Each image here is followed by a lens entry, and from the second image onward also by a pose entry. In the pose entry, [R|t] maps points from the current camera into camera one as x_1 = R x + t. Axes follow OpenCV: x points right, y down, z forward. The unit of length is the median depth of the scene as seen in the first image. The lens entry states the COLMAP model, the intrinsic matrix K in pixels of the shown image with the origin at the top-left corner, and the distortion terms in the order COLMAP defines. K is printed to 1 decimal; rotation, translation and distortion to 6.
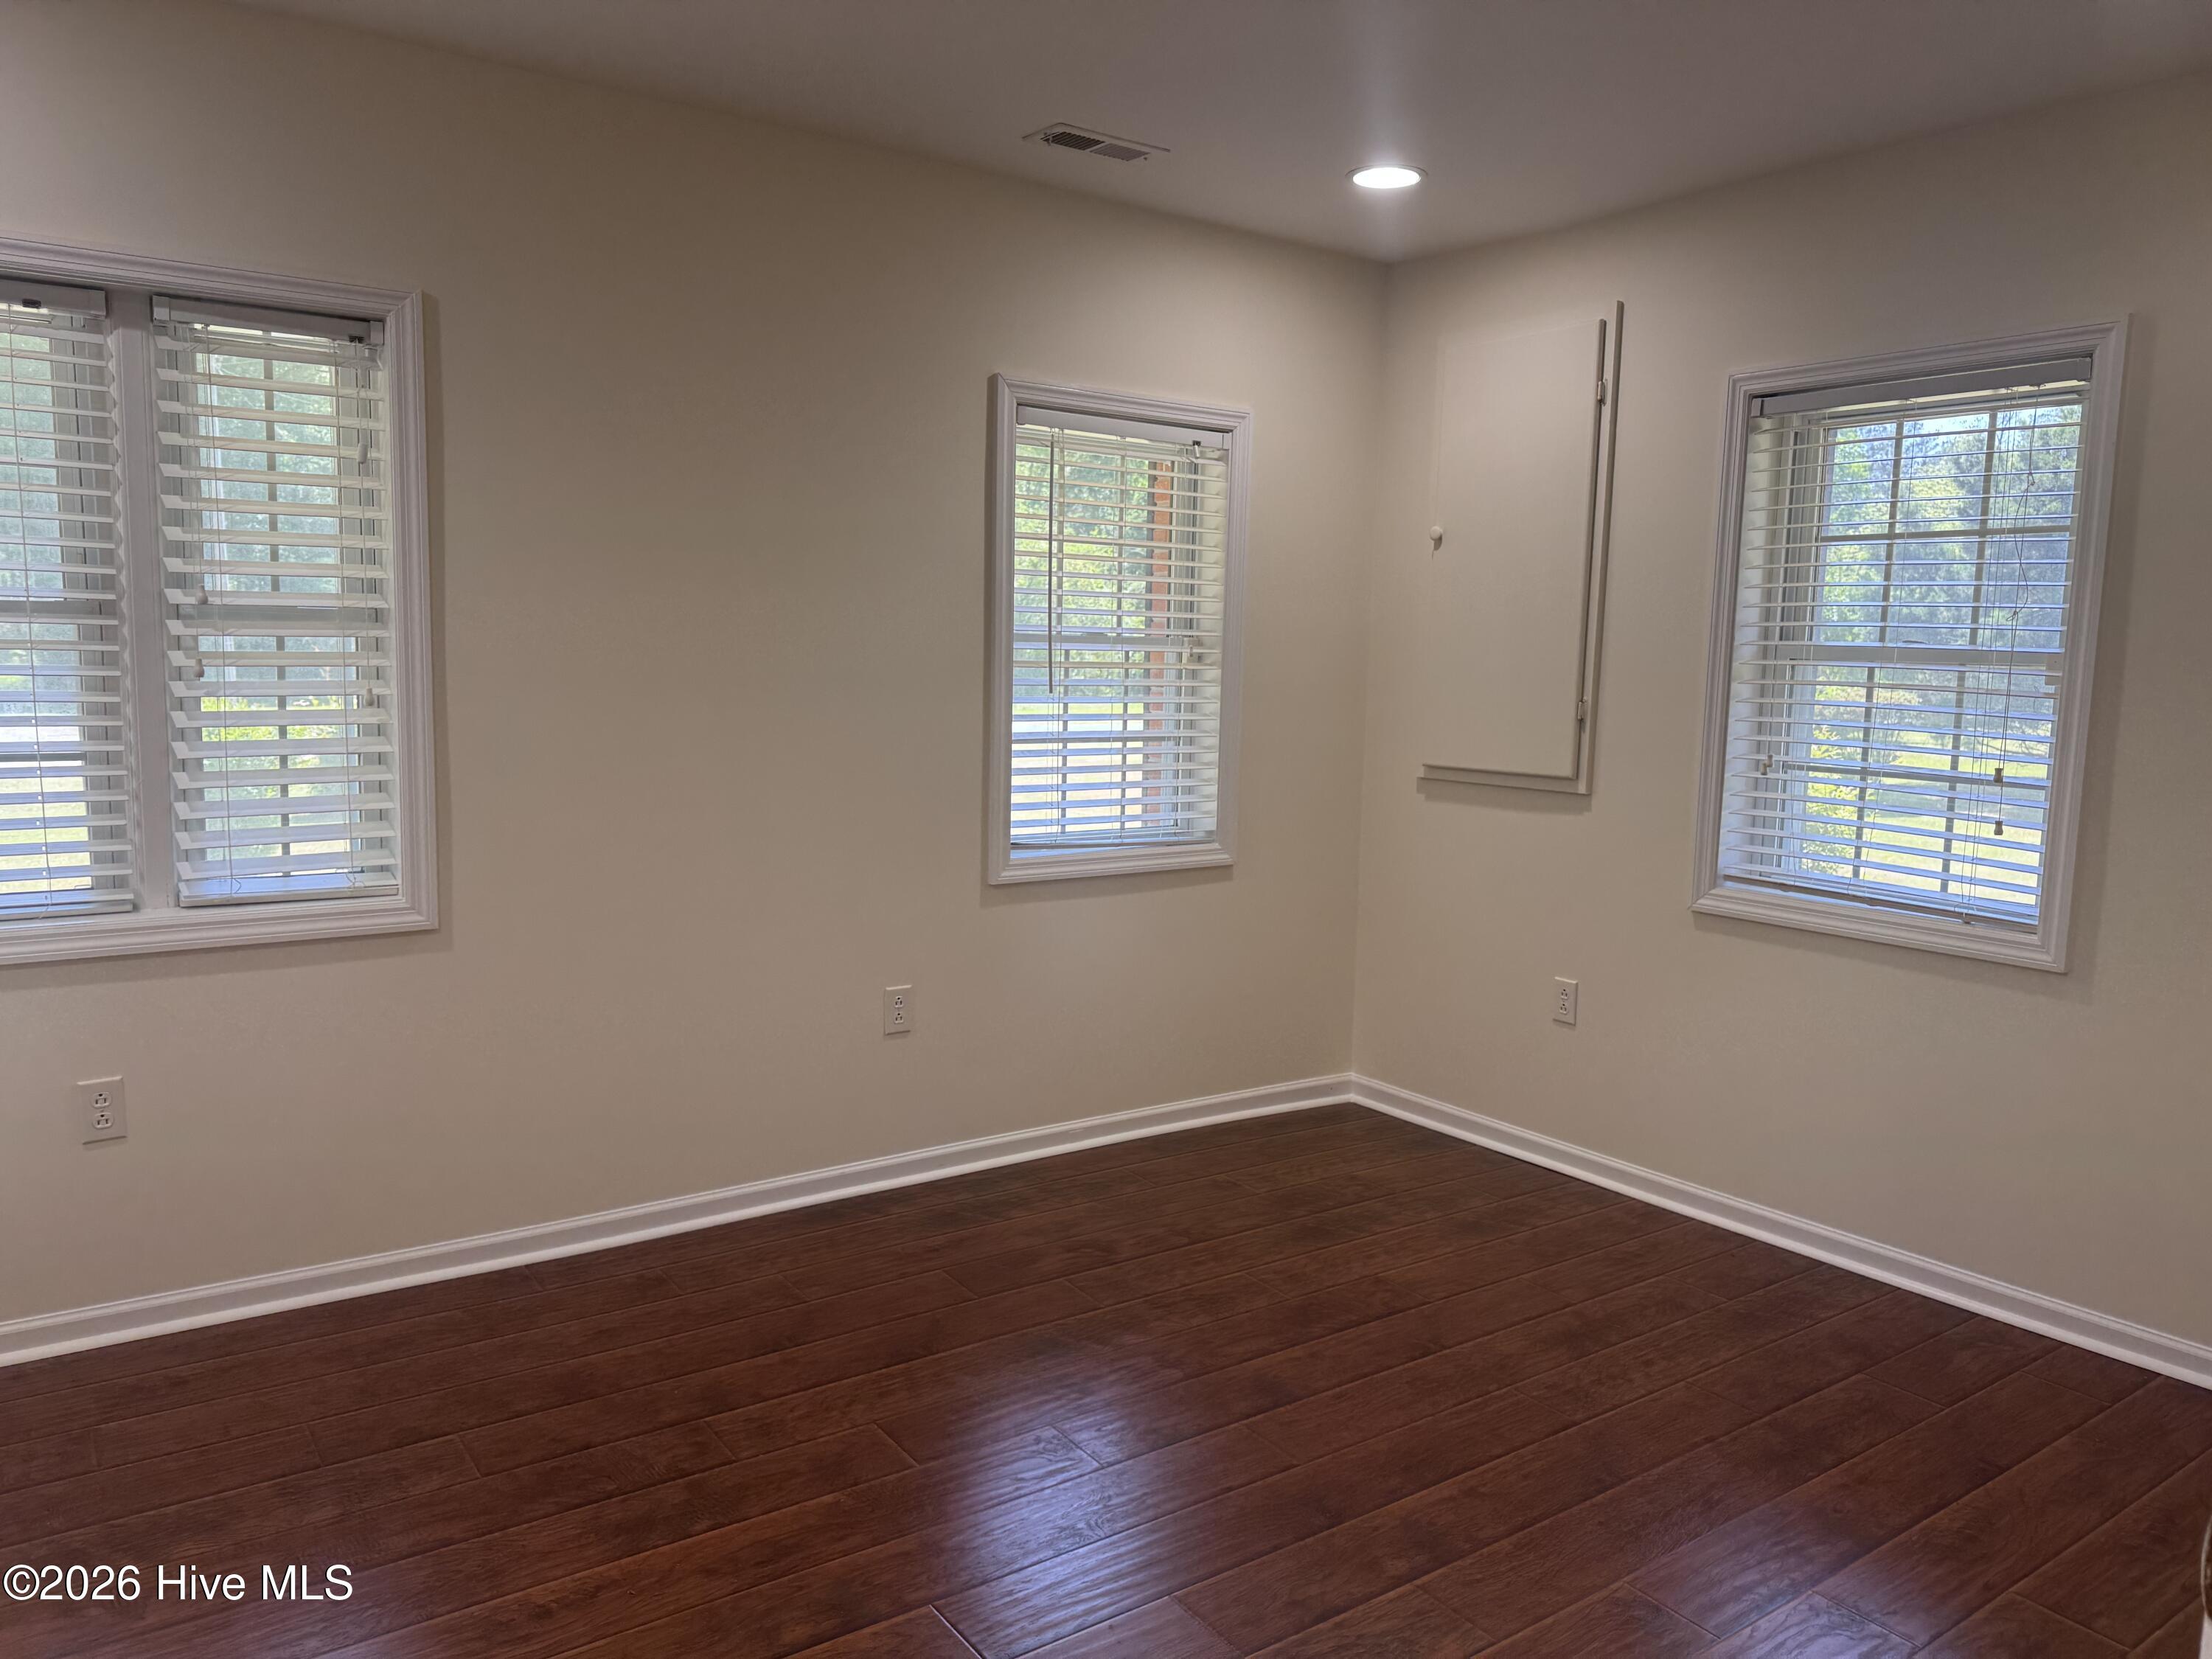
lens RADIAL K [[1551.1, 0, 1091.7], [0, 1551.1, 838.1], [0, 0, 1]] dist [0.063303, -0.111744]
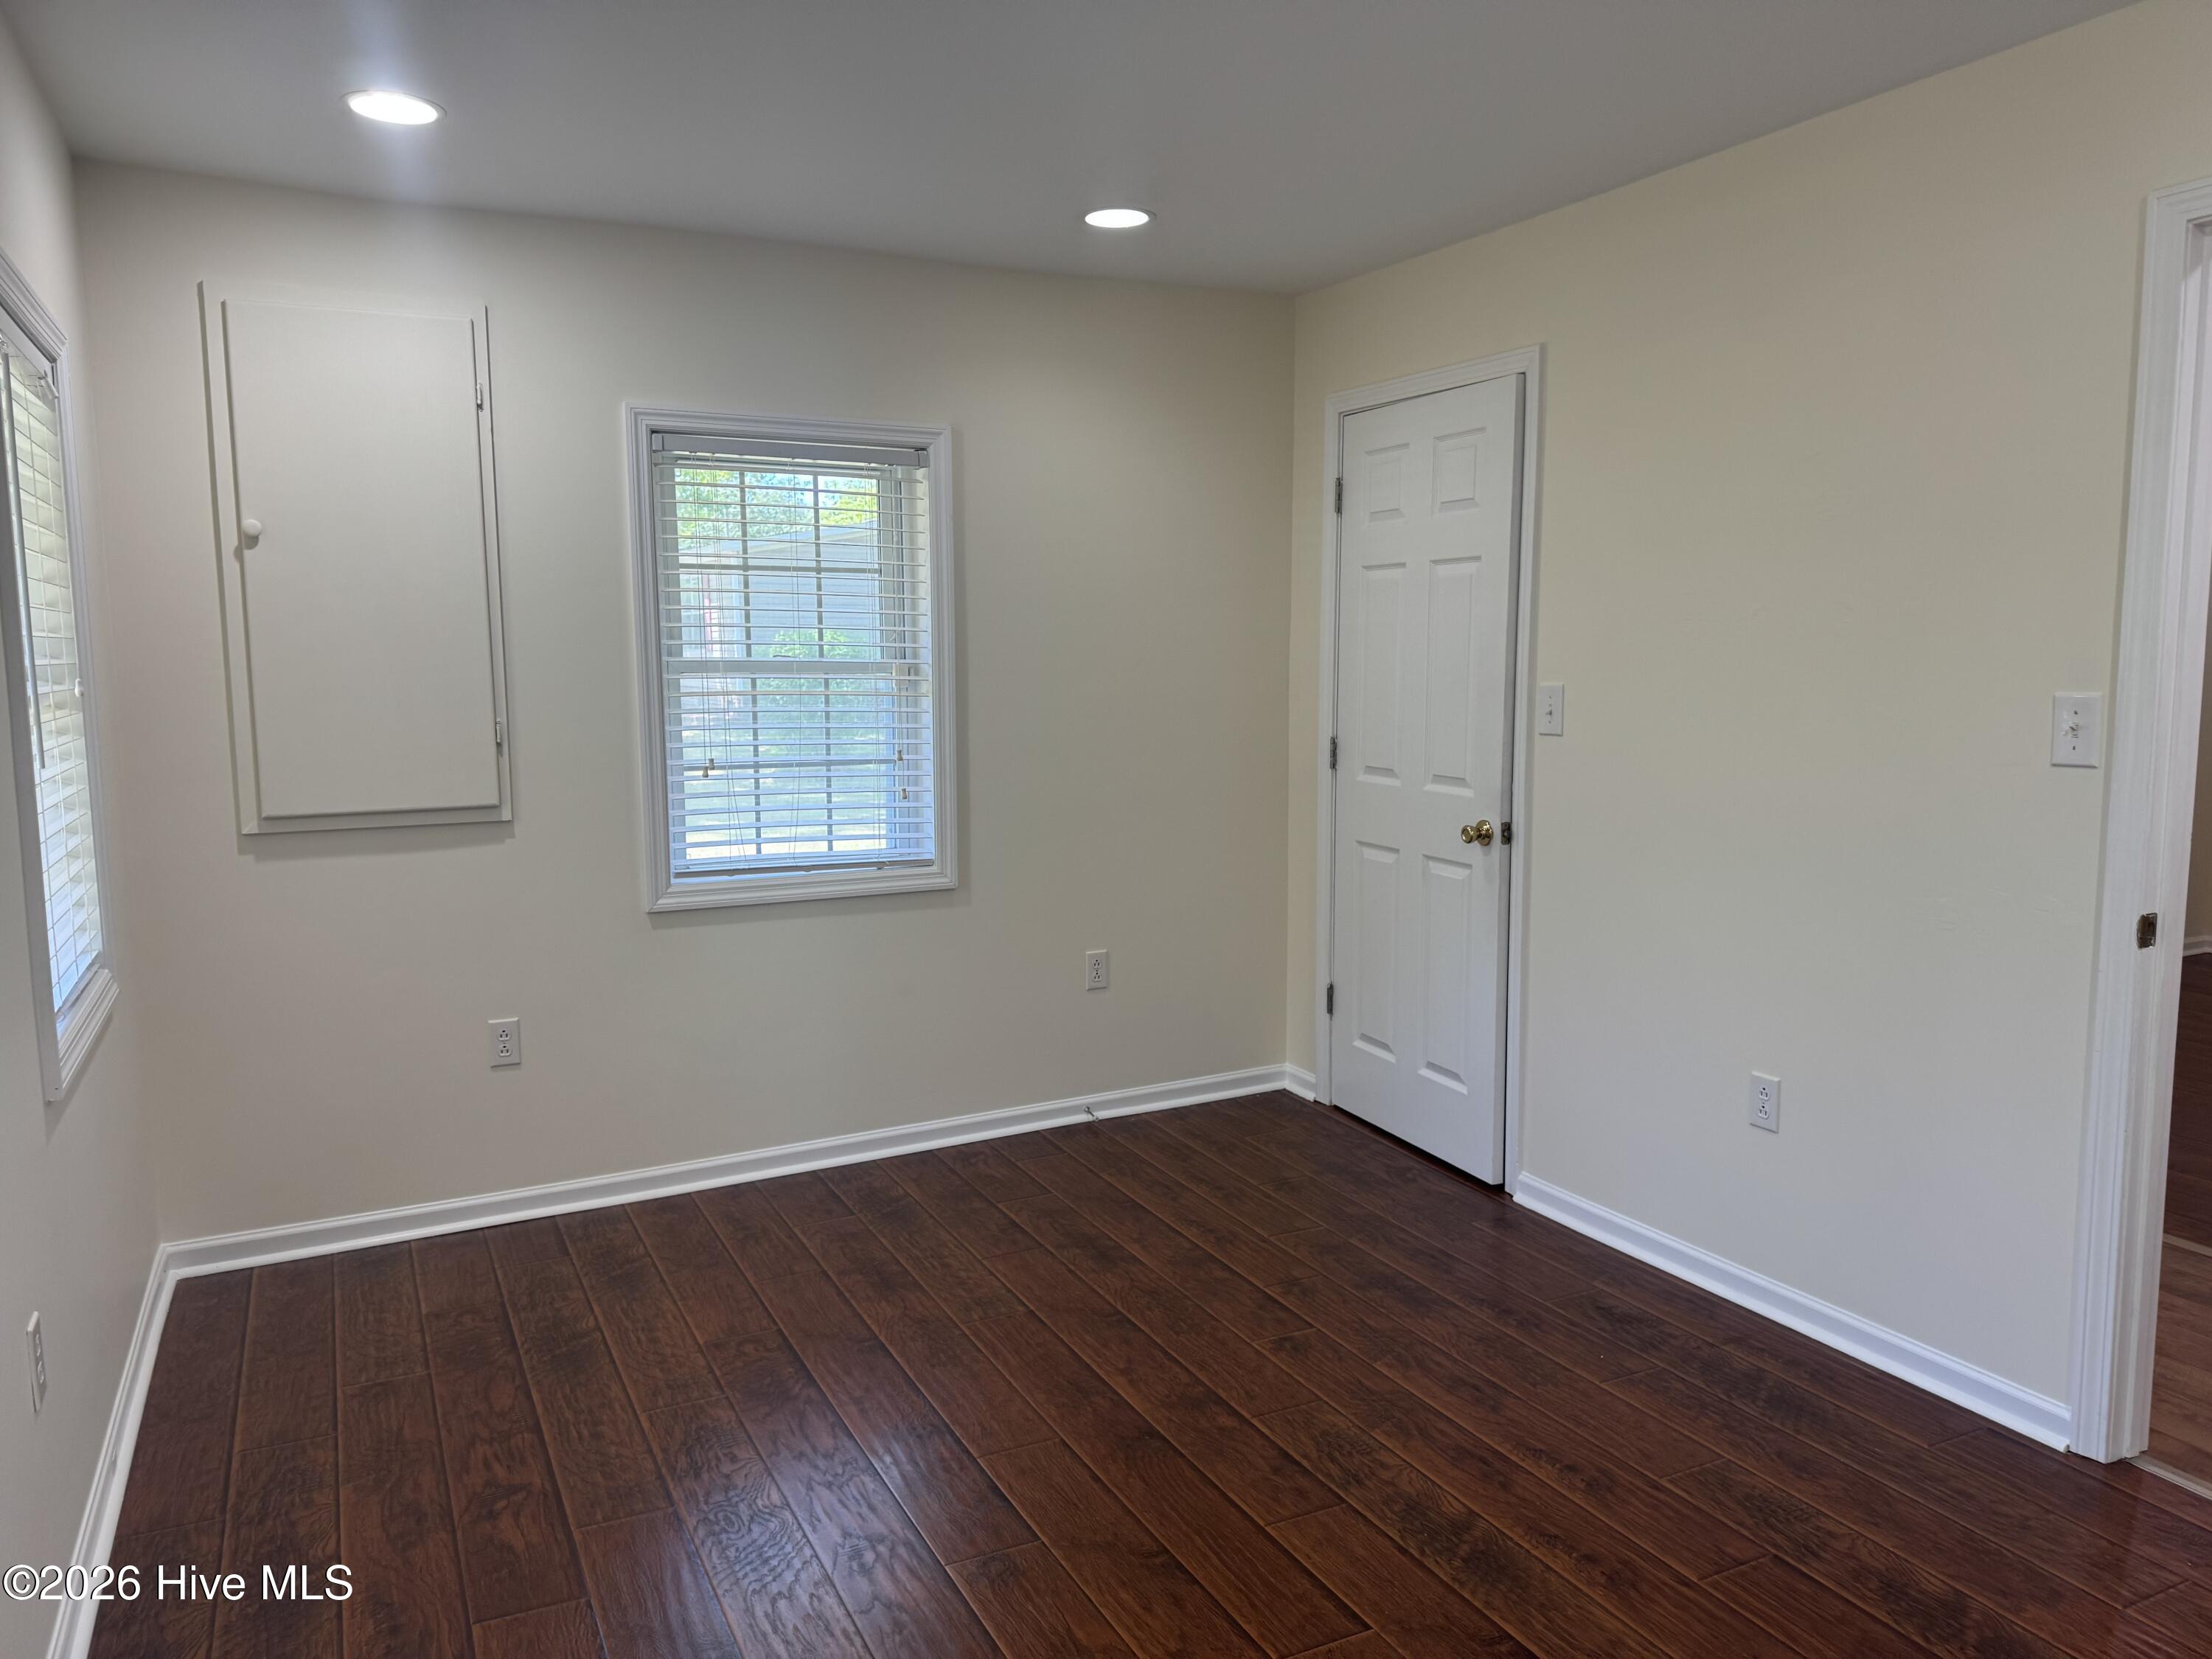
lens RADIAL K [[1536.1, 0, 1112.6], [0, 1536.1, 823.5], [0, 0, 1]] dist [0.170559, -0.349466]
pose [[0.143510, -0.135574, 0.980319, -0.638061], [0.126357, 0.984975, 0.117721, -0.104154], [-0.981549, 0.106976, 0.158484, 0.553580]]
